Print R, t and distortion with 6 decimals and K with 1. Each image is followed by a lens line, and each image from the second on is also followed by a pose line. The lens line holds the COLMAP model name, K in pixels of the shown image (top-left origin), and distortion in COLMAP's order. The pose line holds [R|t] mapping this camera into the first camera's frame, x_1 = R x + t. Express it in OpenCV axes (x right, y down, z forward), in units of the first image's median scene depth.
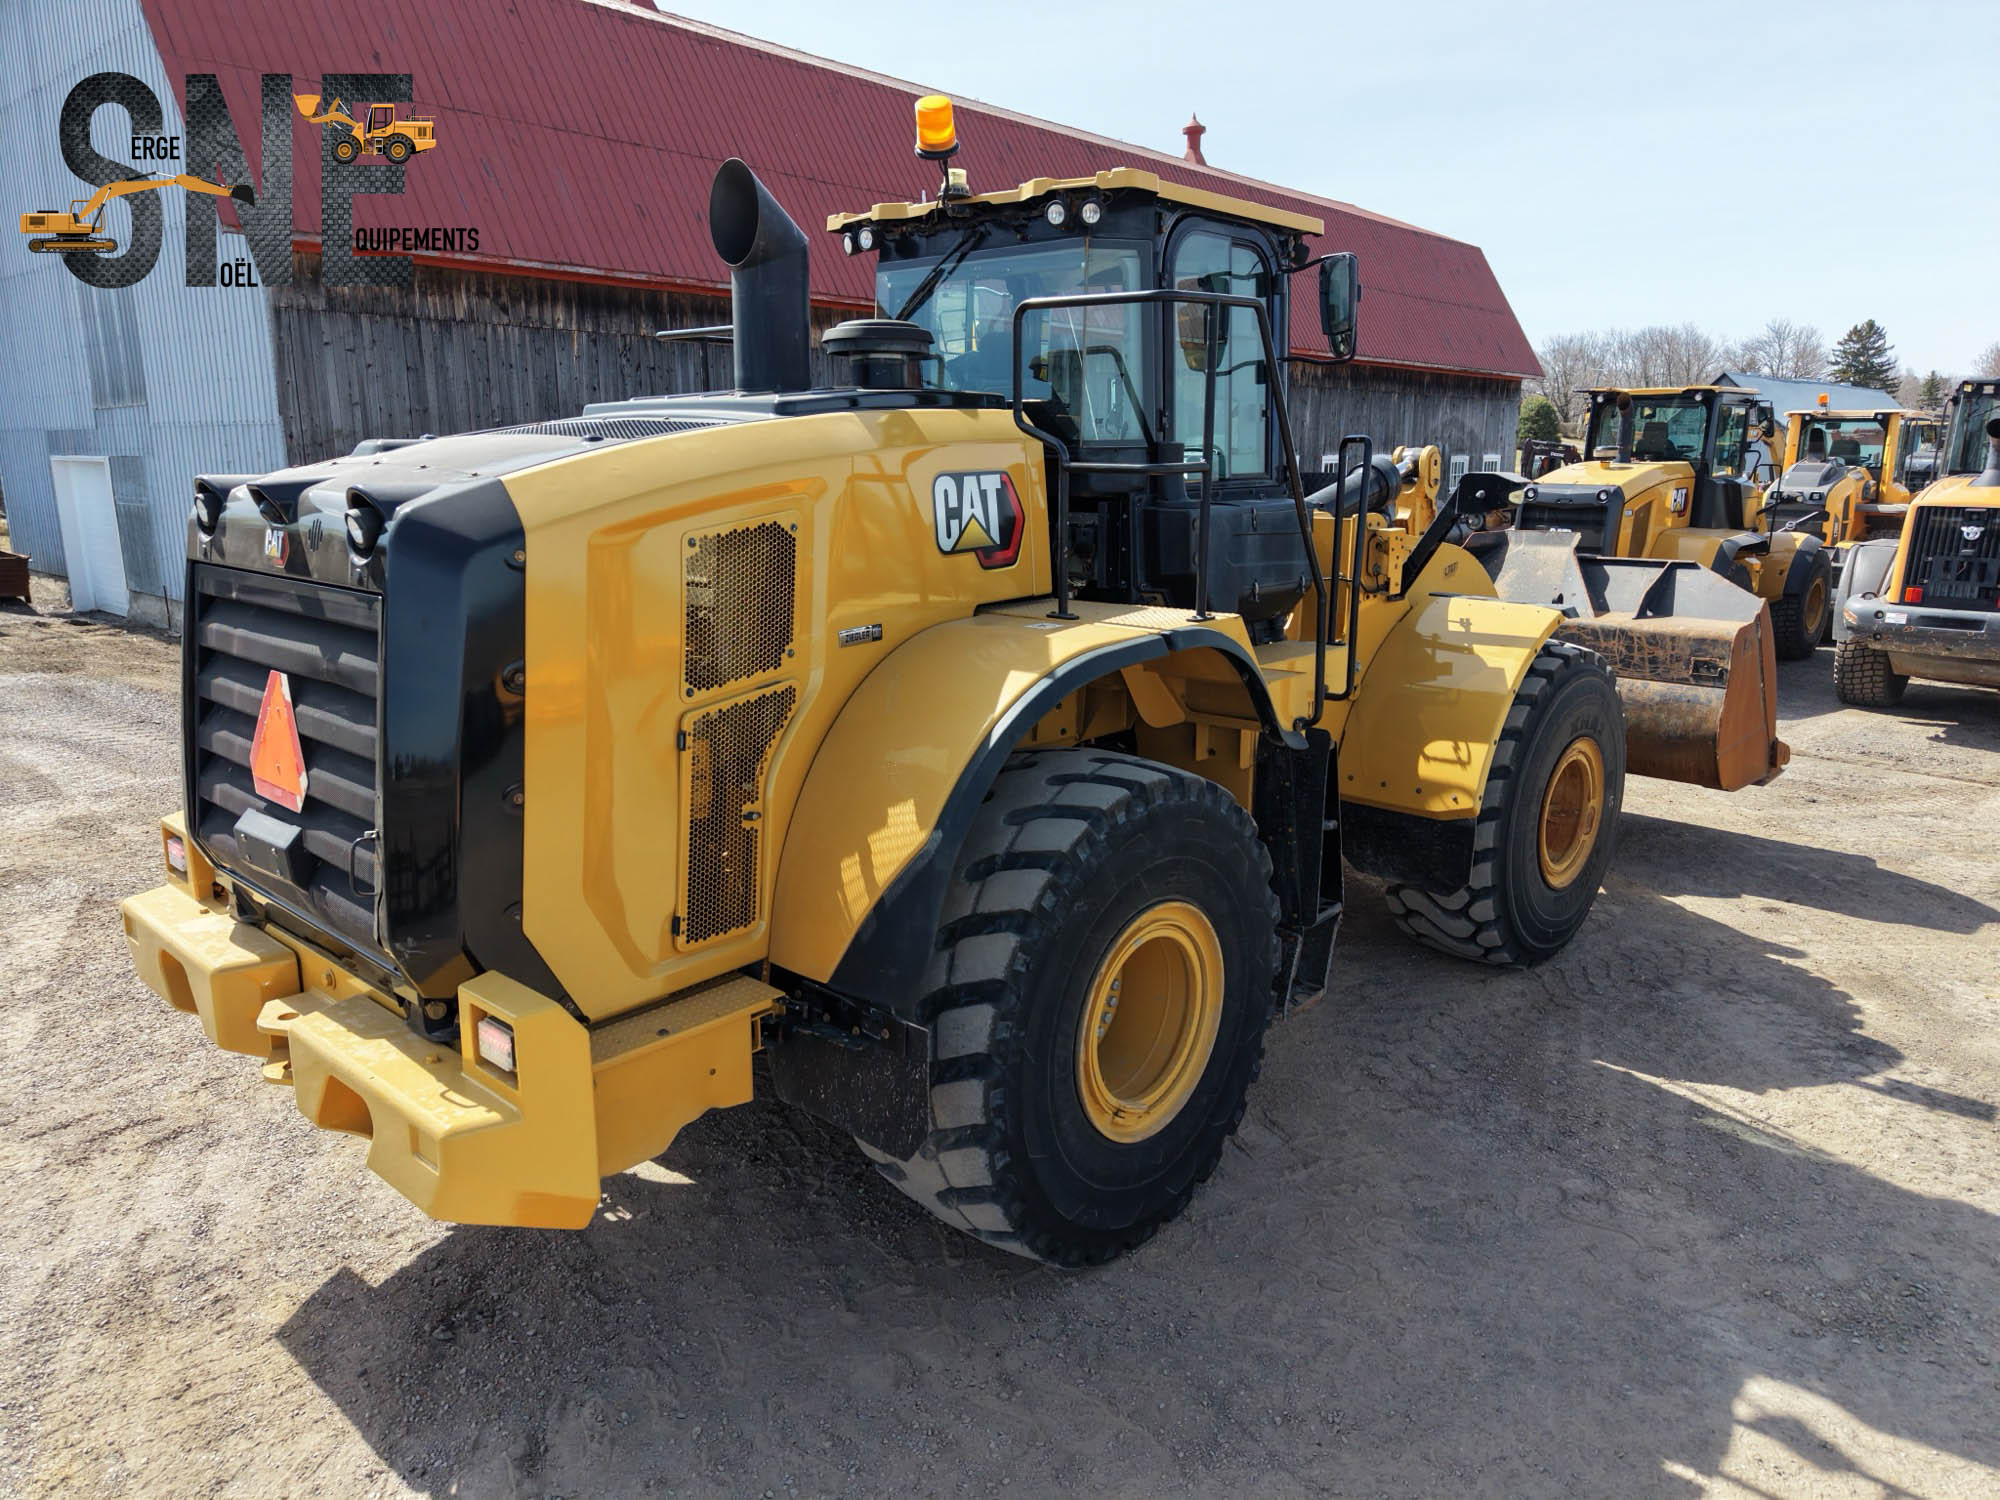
lens RADIAL K [[1339.8, 0, 999.9], [0, 1339.8, 744.0], [0, 0, 1]] dist [0.025563, -0.026166]
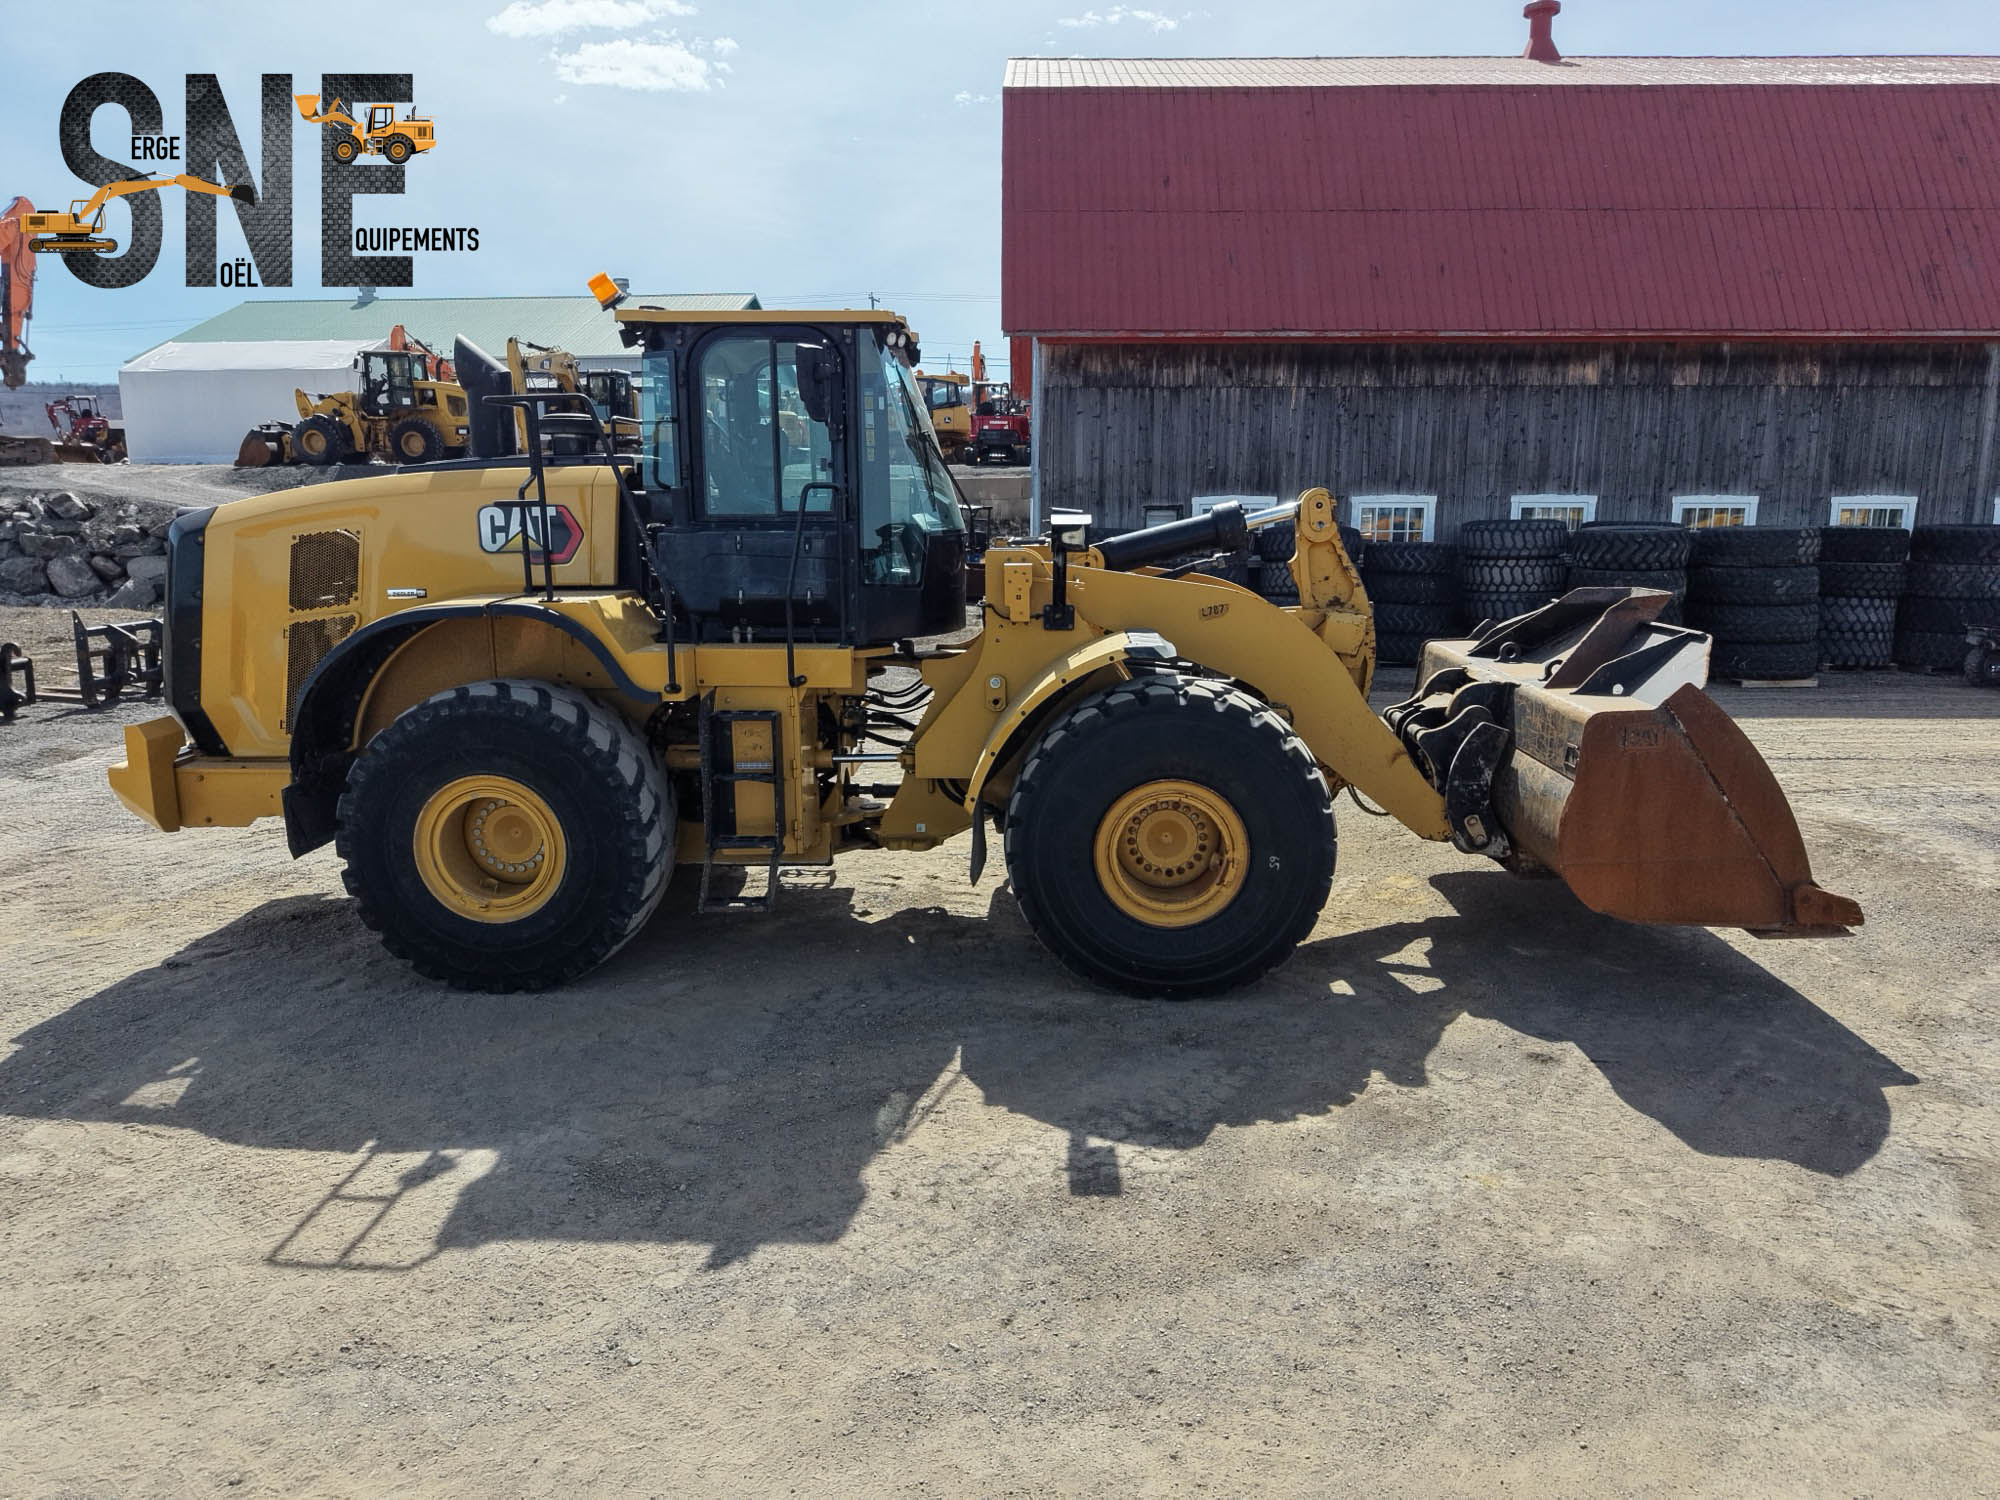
lens RADIAL K [[1339.8, 0, 1000.1], [0, 1339.8, 751.9], [0, 0, 1]] dist [0.025563, -0.026166]
pose [[0.655985, 0.141888, -0.741318, 0.955392], [-0.159839, 0.986010, 0.047282, -0.044950], [0.737655, 0.087475, 0.669487, 0.210388]]
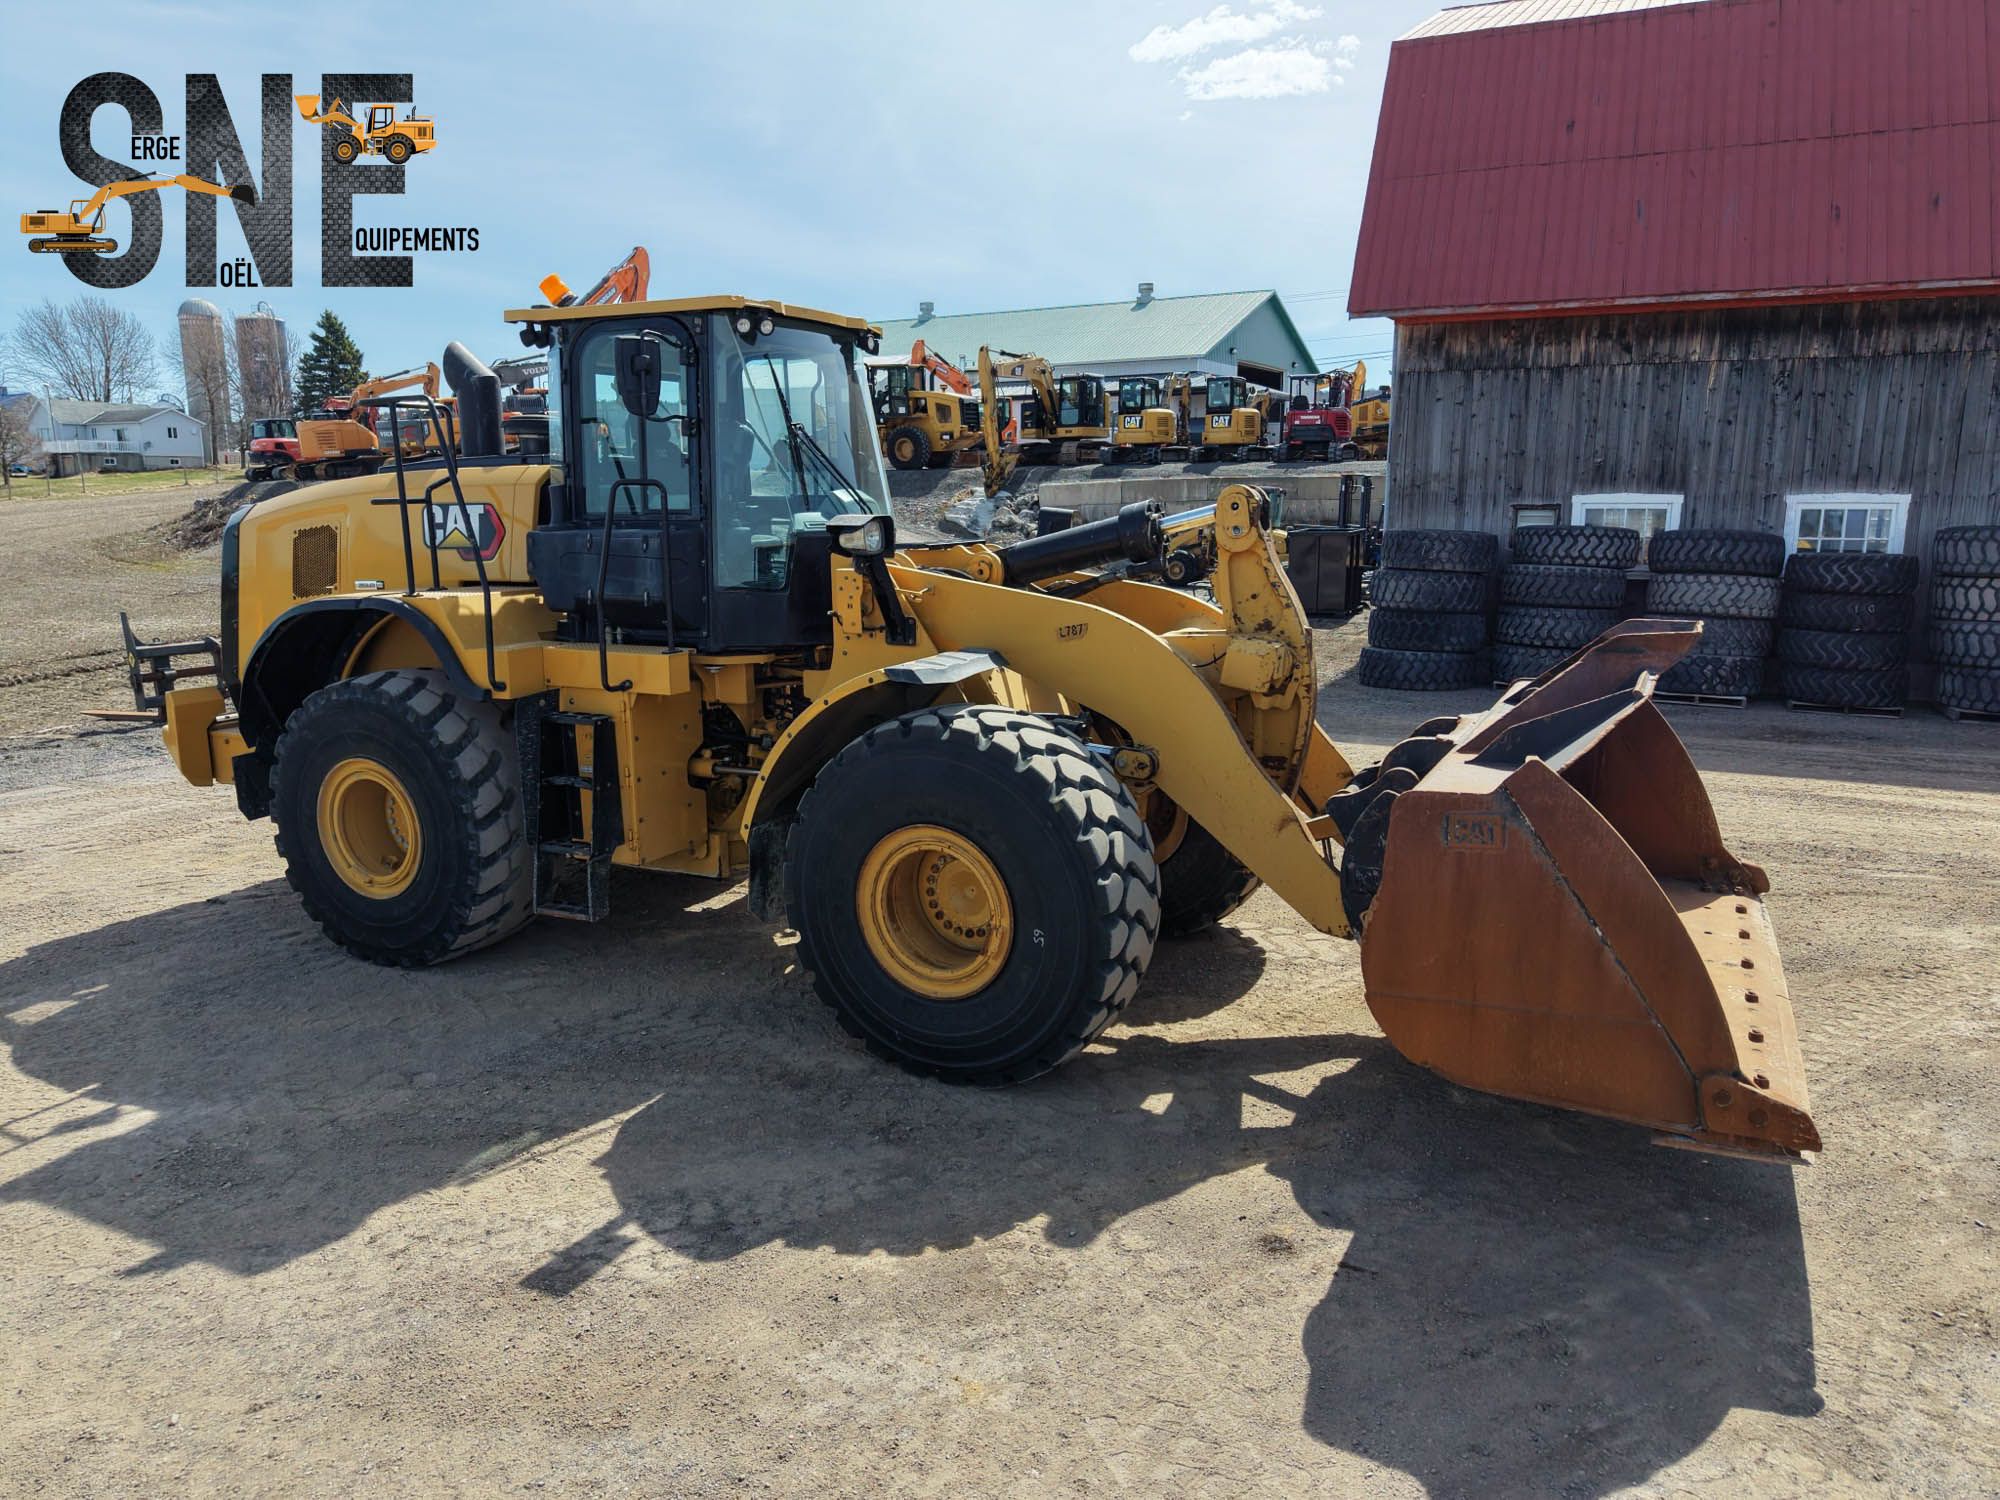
lens RADIAL K [[1339.8, 0, 998.6], [0, 1339.8, 753.9], [0, 0, 1]] dist [0.025563, -0.026166]
pose [[0.293448, 0.180544, -0.938772, 1.089269], [-0.201795, 0.971575, 0.123774, -0.143460], [0.934434, 0.153118, 0.321540, 0.672920]]
